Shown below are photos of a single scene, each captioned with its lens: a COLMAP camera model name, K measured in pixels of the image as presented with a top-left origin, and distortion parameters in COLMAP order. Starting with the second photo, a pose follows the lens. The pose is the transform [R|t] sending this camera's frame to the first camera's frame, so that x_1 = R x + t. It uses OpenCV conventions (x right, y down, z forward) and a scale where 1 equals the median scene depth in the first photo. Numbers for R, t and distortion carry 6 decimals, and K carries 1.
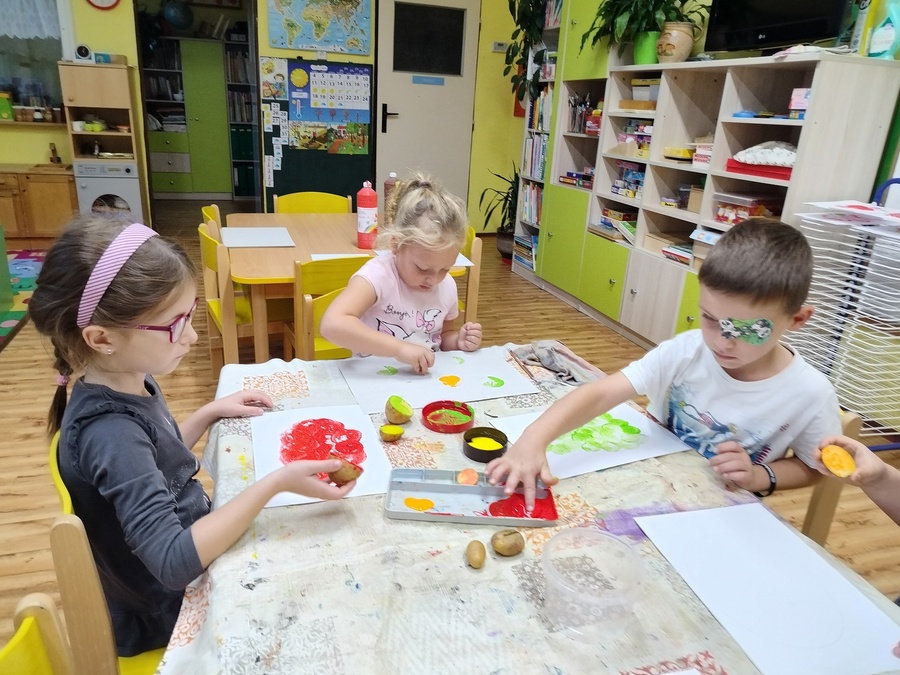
lens RADIAL K [[636.6, 0, 450.0], [0, 636.6, 337.5], [0, 0, 1]] dist [0.002416, 0.000835]
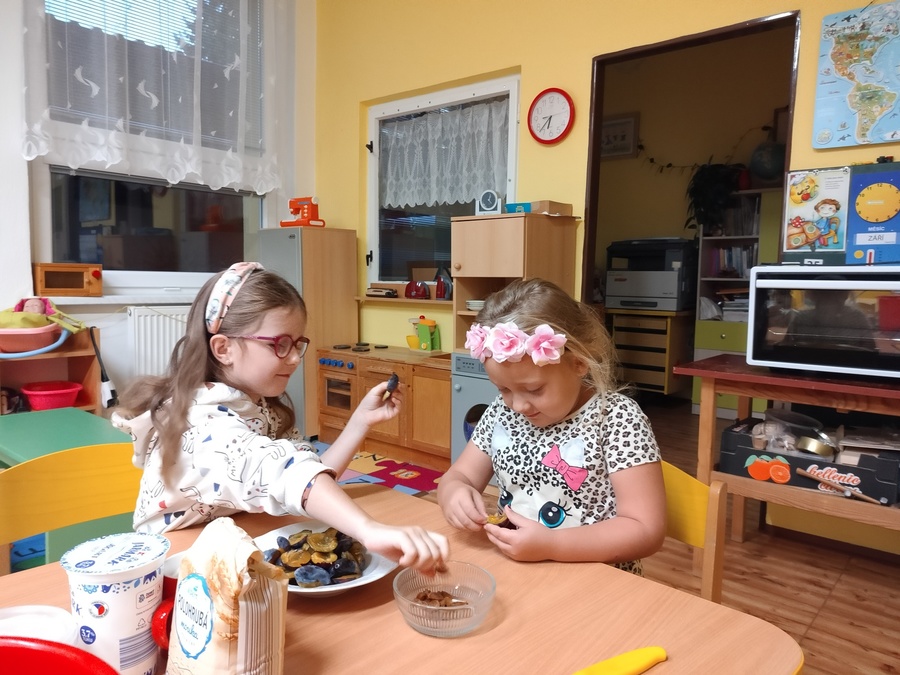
lens RADIAL K [[636.6, 0, 450.0], [0, 636.6, 337.5], [0, 0, 1]] dist [0.002416, 0.000835]
pose [[0.517408, 0.034842, -0.855029, -0.005914], [-0.281655, 0.950433, -0.131710, -0.175783], [0.808059, 0.308971, 0.501575, 0.568470]]
